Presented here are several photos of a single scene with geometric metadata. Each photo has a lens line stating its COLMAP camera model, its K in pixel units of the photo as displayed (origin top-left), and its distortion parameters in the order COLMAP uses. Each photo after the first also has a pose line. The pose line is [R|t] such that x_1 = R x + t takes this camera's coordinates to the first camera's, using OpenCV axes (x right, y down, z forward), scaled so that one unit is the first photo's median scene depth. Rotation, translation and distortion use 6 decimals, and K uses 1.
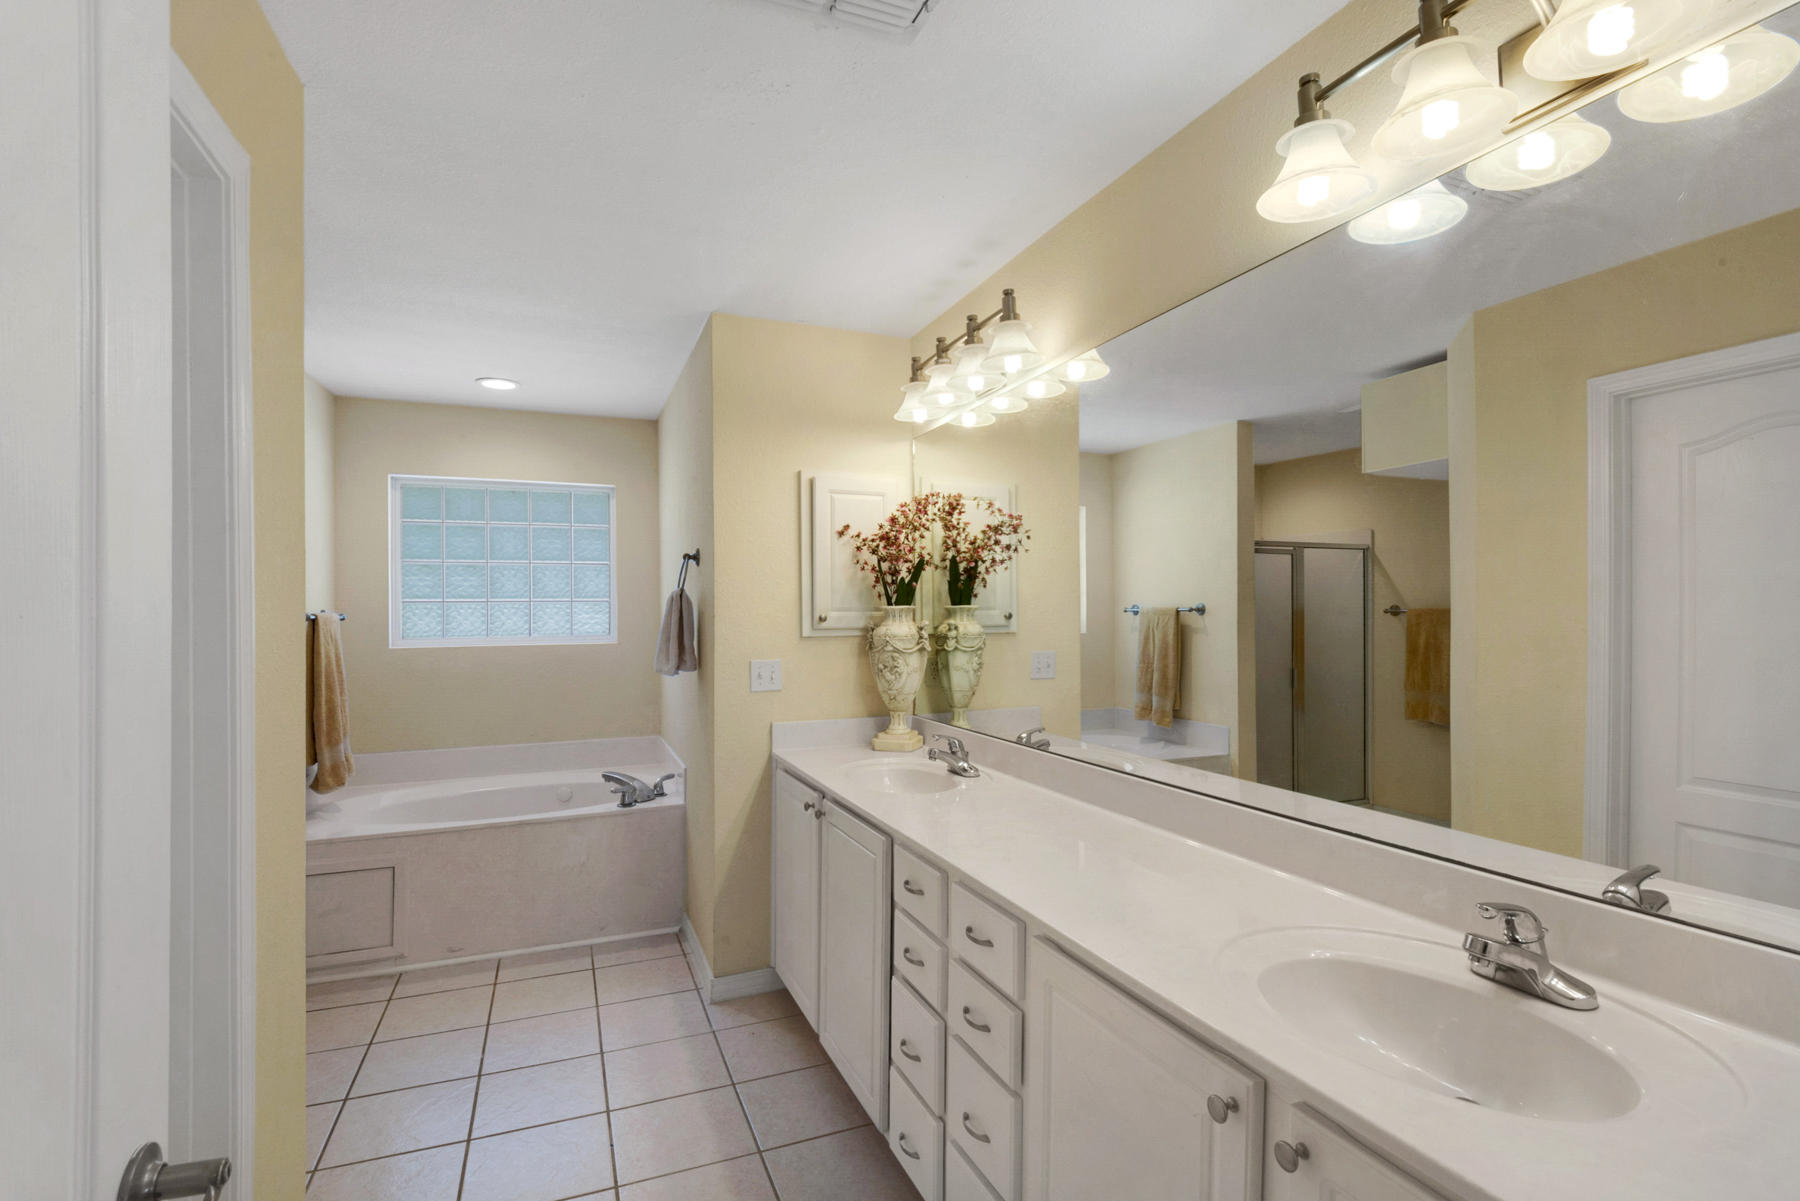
lens RADIAL K [[842.2, 0, 901.7], [0, 842.2, 610.3], [0, 0, 1]] dist [-0.013854, -0.011218]
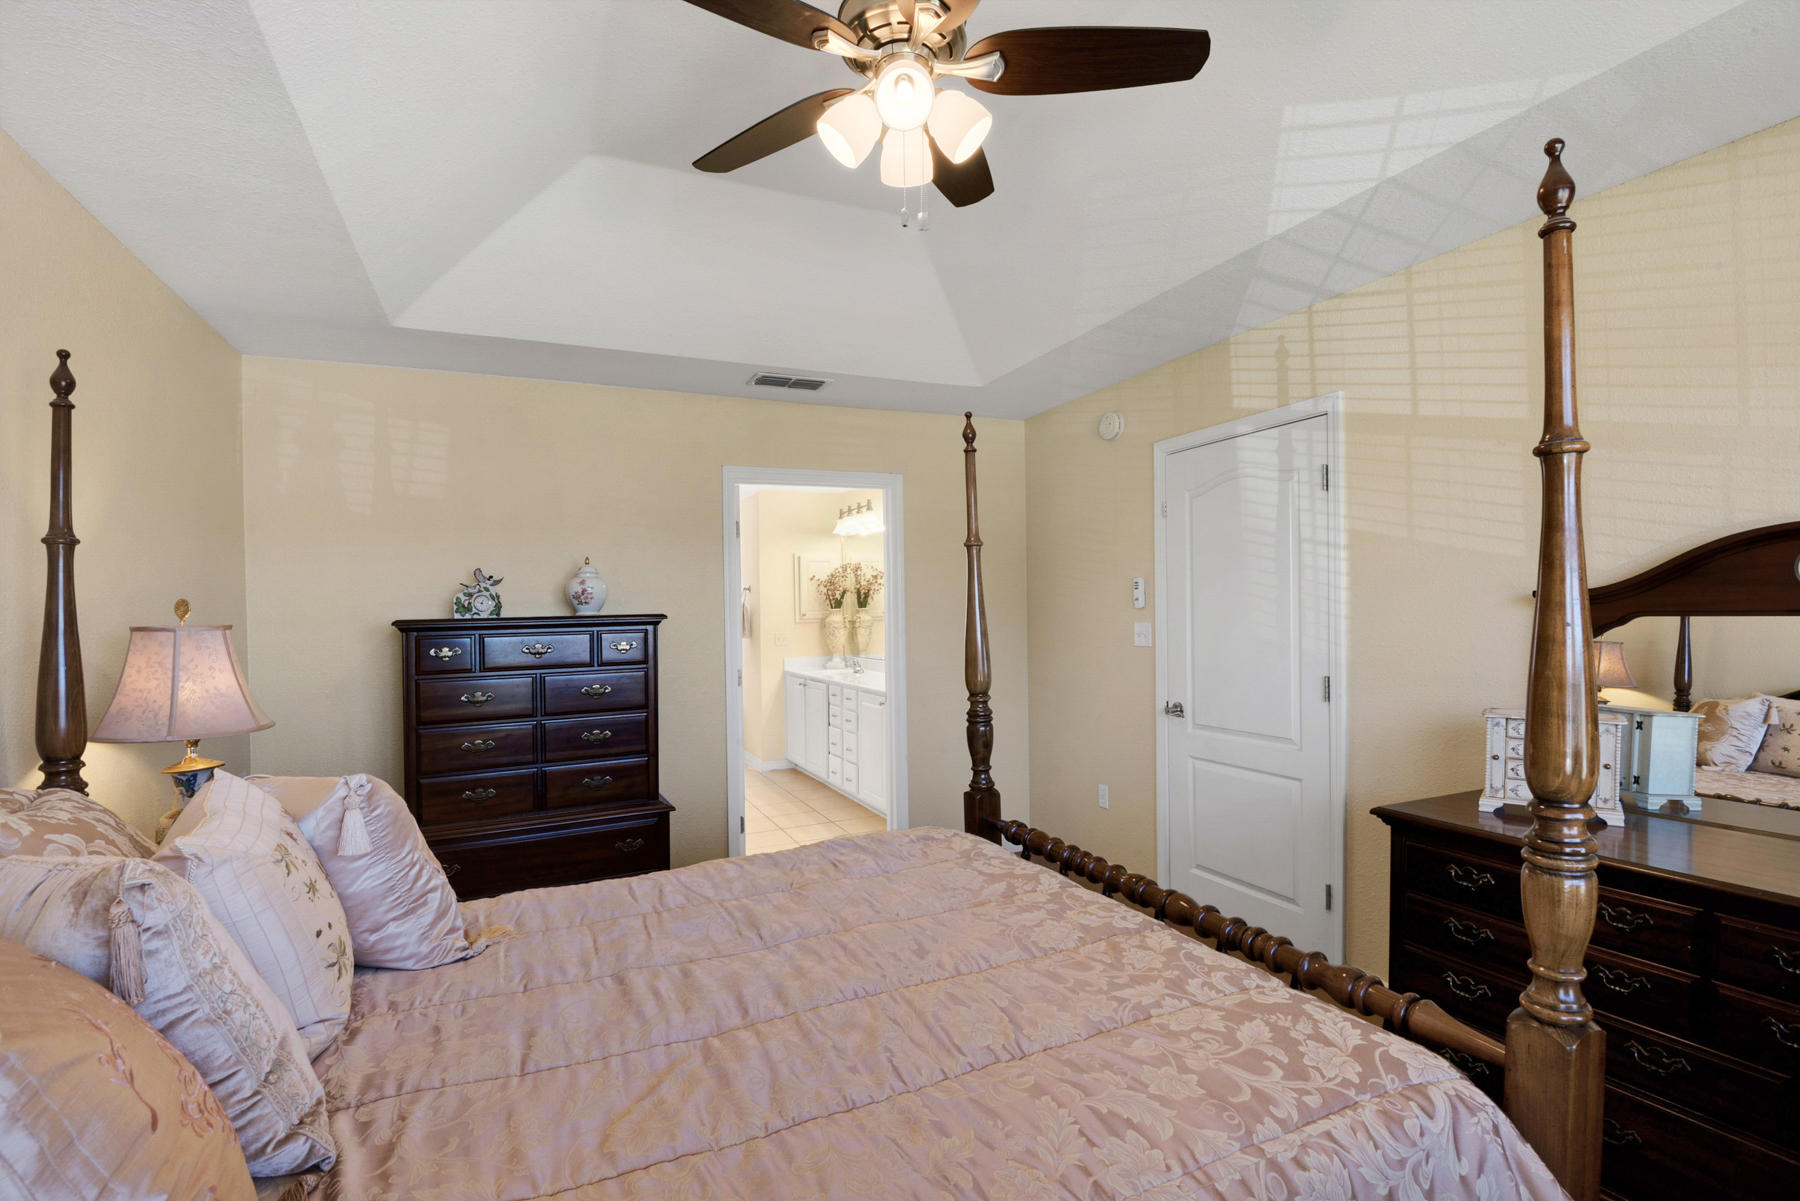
lens RADIAL K [[842.2, 0, 900.5], [0, 842.2, 601.6], [0, 0, 1]] dist [-0.013854, -0.011218]
pose [[0.999469, -0.011541, 0.030473, 0.107808], [0.011677, 0.999923, -0.004283, -0.013891], [-0.030421, 0.004636, 0.999526, -1.409840]]
